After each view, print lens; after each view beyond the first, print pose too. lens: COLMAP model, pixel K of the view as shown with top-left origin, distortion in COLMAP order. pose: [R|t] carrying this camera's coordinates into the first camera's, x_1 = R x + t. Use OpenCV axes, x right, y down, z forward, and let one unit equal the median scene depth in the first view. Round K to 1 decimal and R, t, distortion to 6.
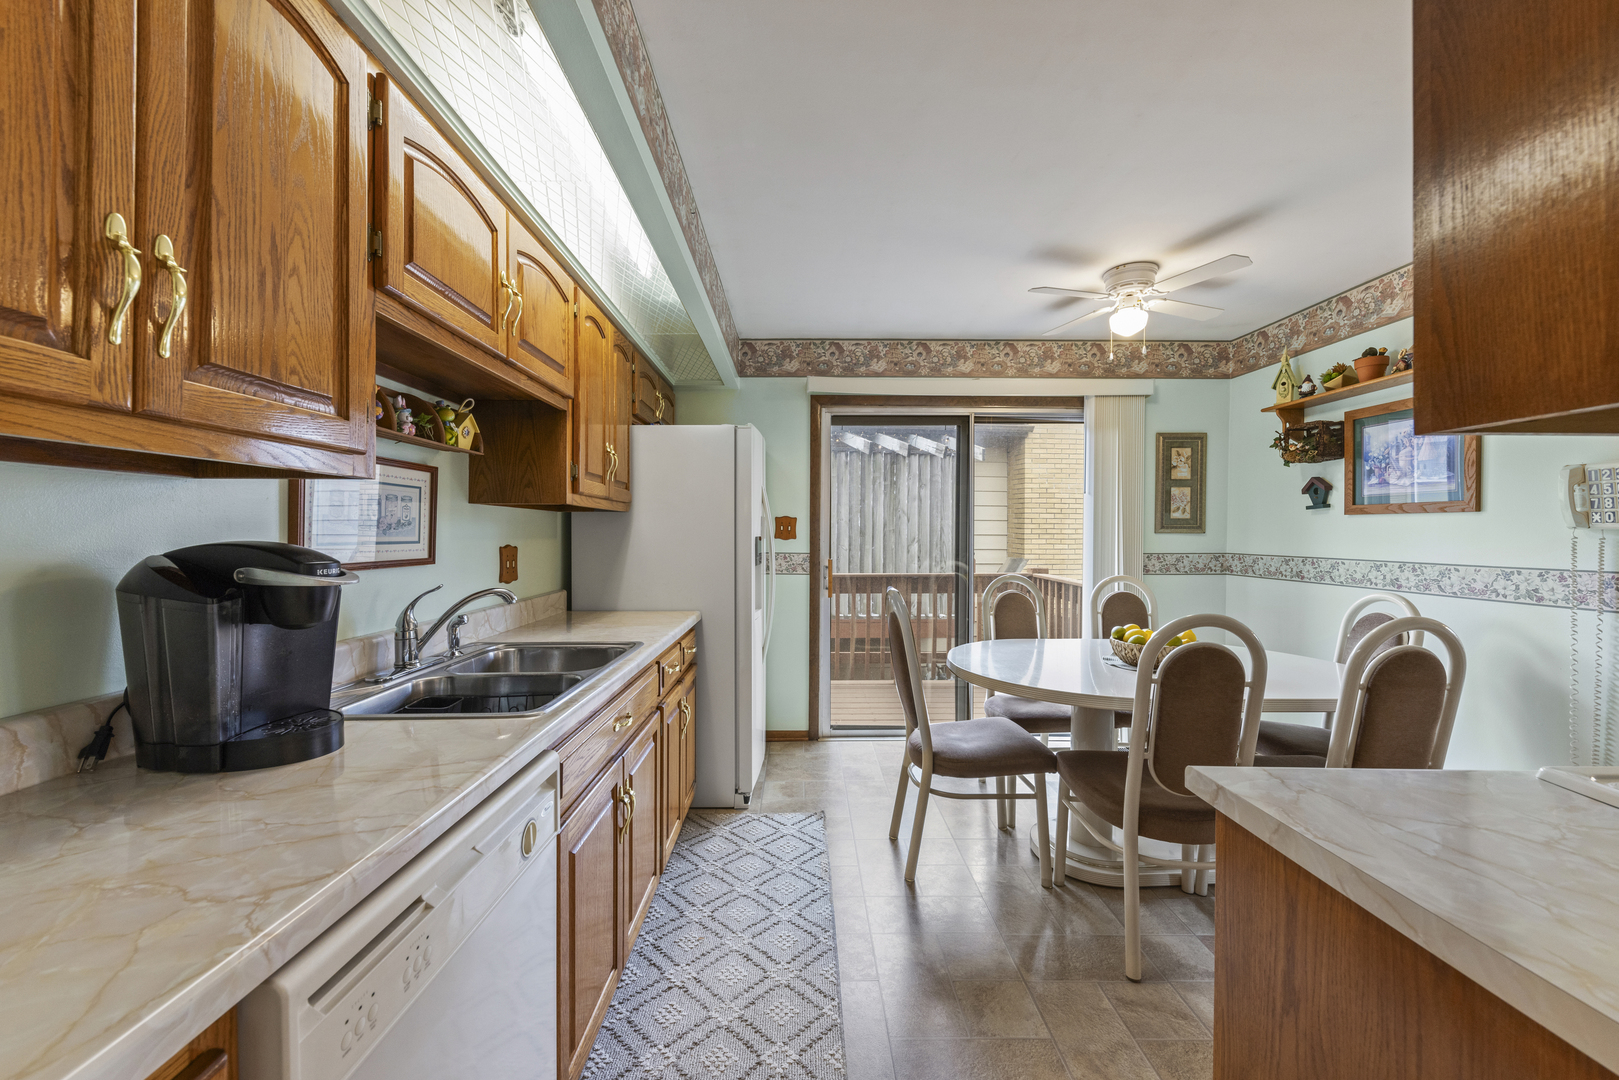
lens RADIAL K [[618.4, 0, 805.7], [0, 618.4, 534.4], [0, 0, 1]] dist [0.000564, 0.000003]
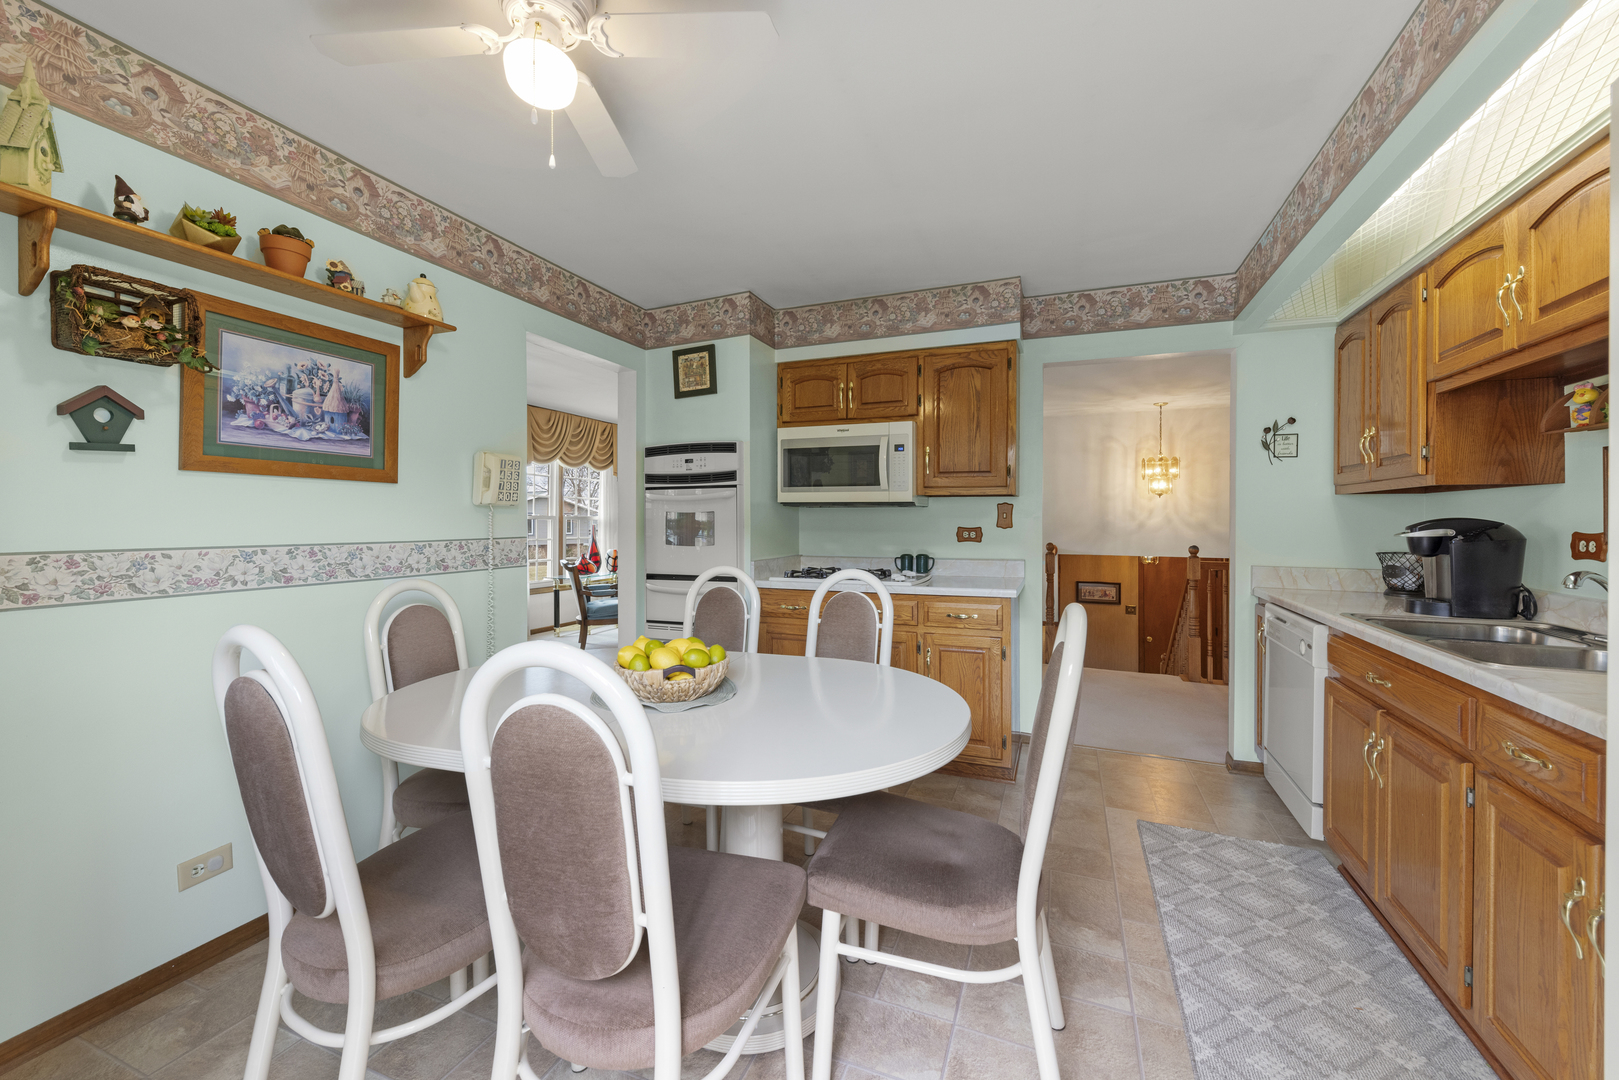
lens RADIAL K [[649.7, 0, 810.5], [0, 649.7, 519.0], [0, 0, 1]] dist [0.000462, 0.000000]
pose [[-0.927531, -0.009672, 0.373622, 0.120232], [-0.008614, 0.999953, 0.004500, 0.005789], [-0.373648, 0.000956, -0.927570, 1.385500]]
